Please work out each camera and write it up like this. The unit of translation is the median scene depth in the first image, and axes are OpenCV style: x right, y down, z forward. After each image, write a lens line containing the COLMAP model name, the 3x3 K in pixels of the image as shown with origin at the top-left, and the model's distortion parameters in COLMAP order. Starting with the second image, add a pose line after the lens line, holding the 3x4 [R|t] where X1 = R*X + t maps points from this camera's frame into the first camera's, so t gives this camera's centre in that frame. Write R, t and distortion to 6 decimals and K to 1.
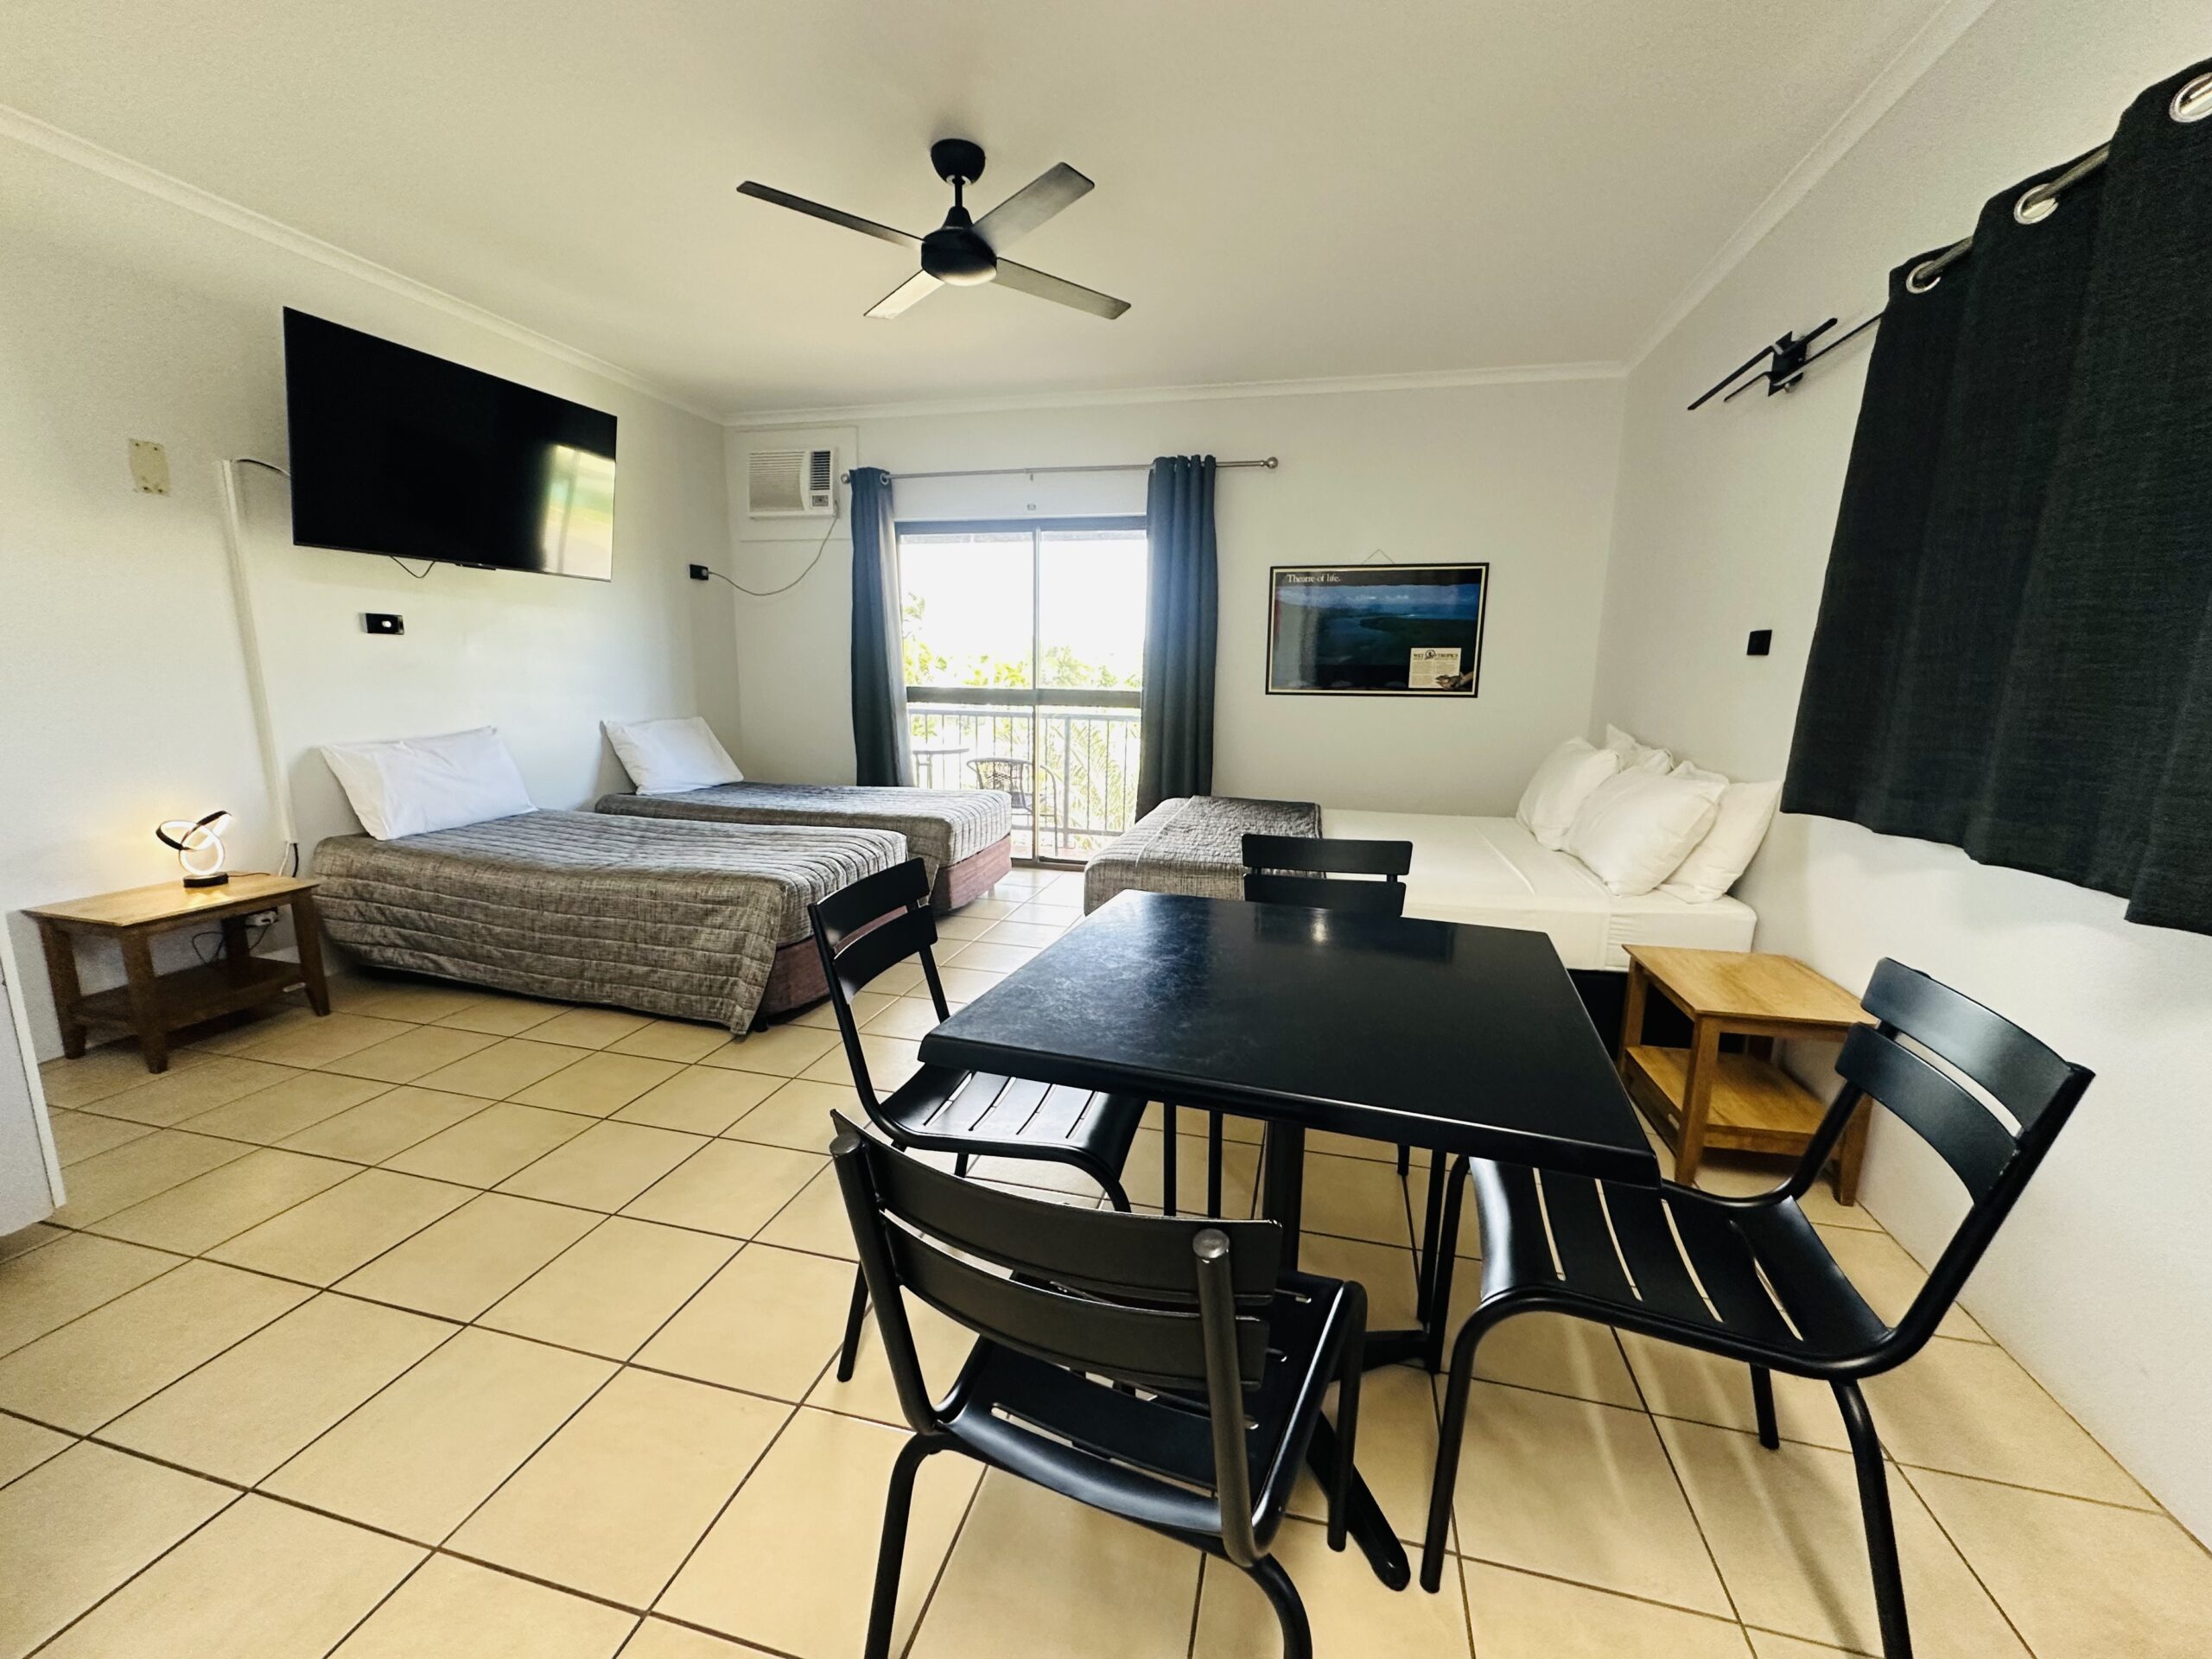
lens RADIAL K [[875.5, 0, 1109.5], [0, 875.5, 823.9], [0, 0, 1]] dist [-0.000205, -0.000098]
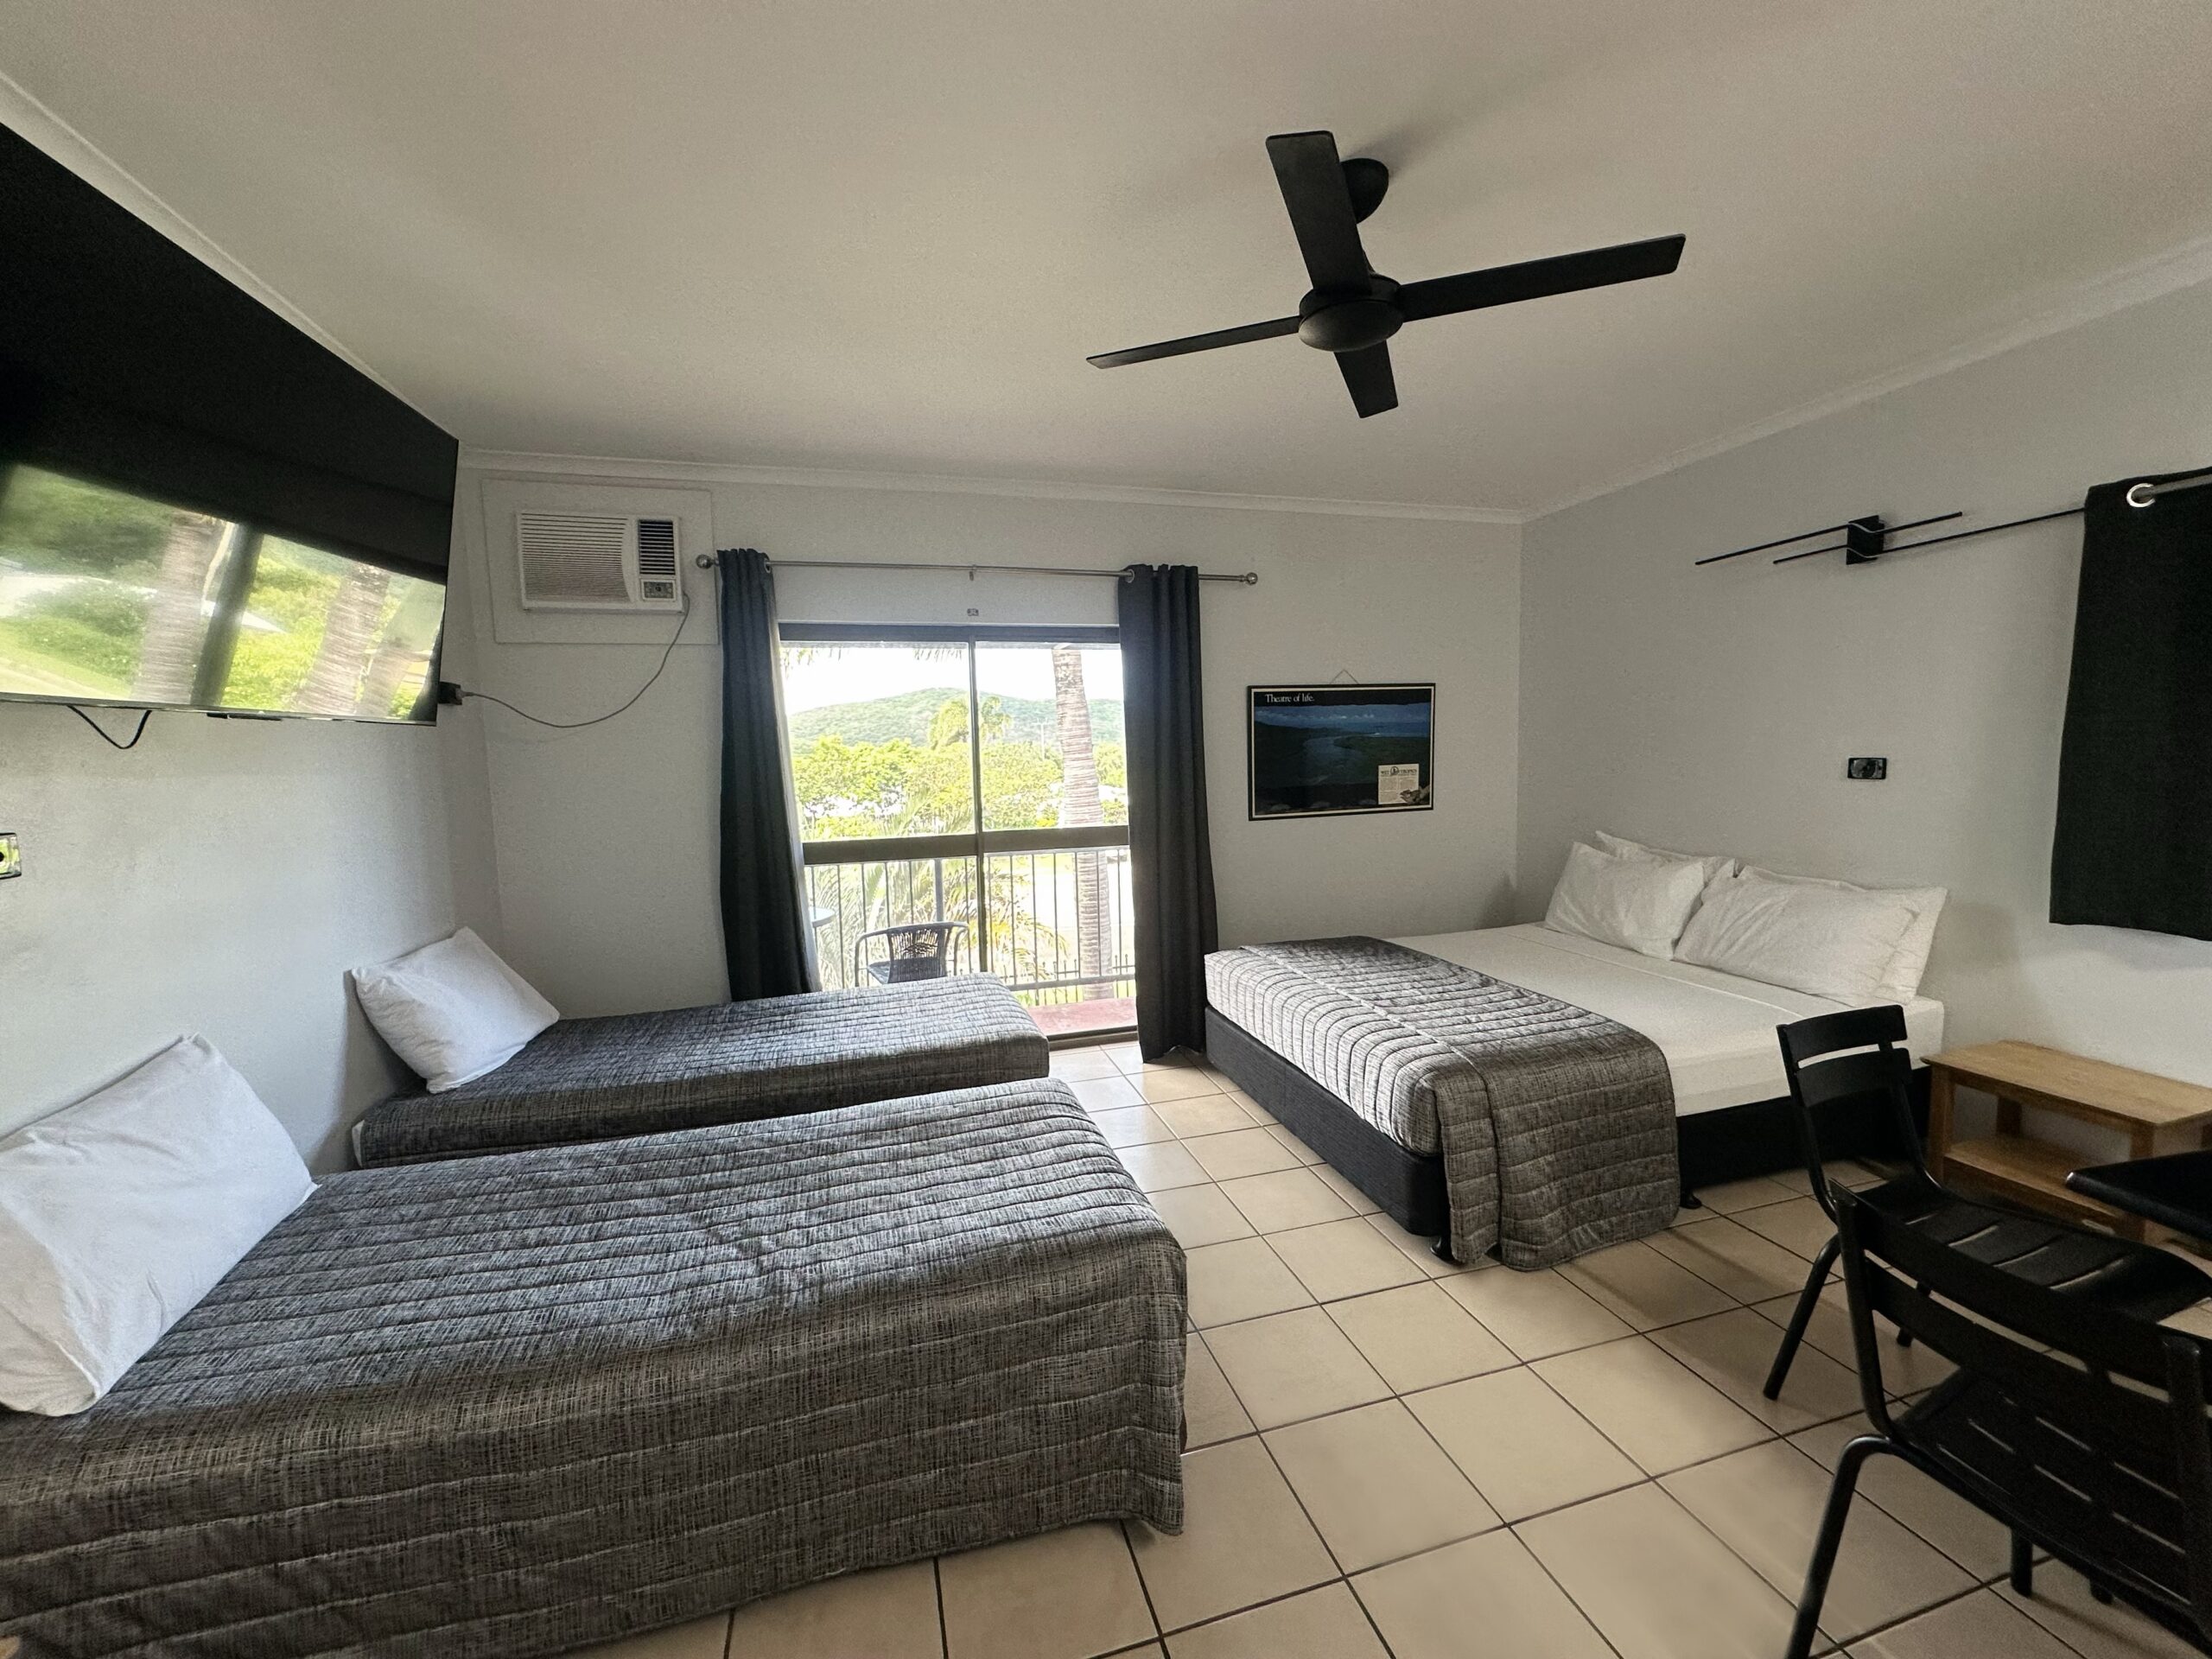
lens RADIAL K [[875.5, 0, 1109.5], [0, 875.5, 823.9], [0, 0, 1]] dist [-0.000205, -0.000098]
pose [[0.864476, -0.081517, 0.496020, -0.424667], [0.128044, 0.989923, -0.060472, -0.112490], [-0.486092, 0.115789, 0.866203, 0.284563]]
